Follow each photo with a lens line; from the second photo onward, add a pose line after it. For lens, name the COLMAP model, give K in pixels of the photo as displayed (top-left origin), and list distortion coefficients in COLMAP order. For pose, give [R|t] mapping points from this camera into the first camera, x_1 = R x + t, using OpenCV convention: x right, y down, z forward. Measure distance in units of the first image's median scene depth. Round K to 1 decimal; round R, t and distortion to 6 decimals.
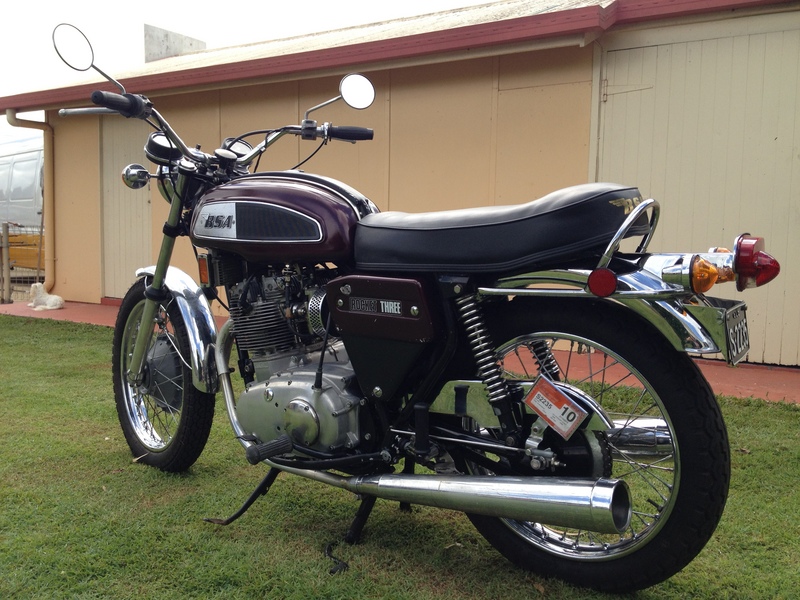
lens RADIAL K [[763.4, 0, 400.0], [0, 763.4, 300.0], [0, 0, 1]] dist [0.042762, -0.014223]
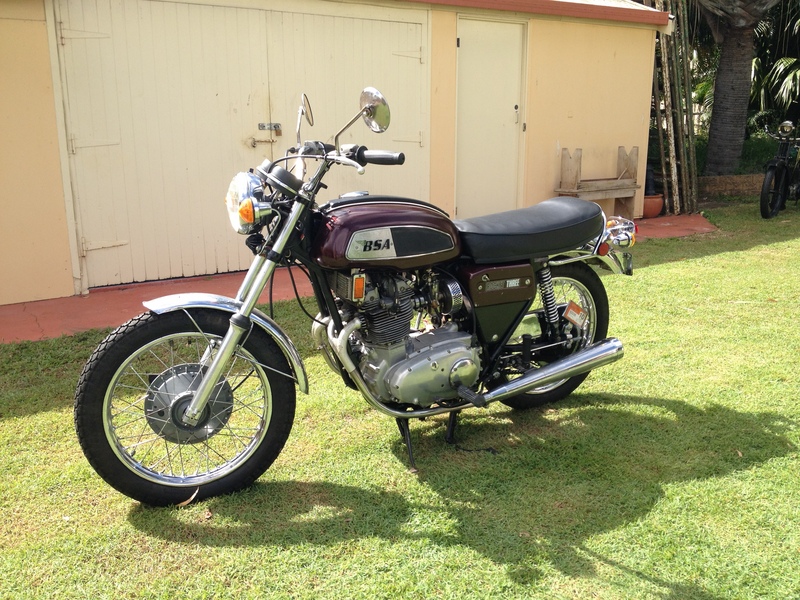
lens RADIAL K [[763.4, 0, 400.0], [0, 763.4, 300.0], [0, 0, 1]] dist [0.042762, -0.014223]
pose [[0.369036, -0.226648, 0.901356, -1.315487], [0.081709, 0.973967, 0.211453, -0.267021], [-0.925817, -0.004384, 0.377948, 0.508299]]
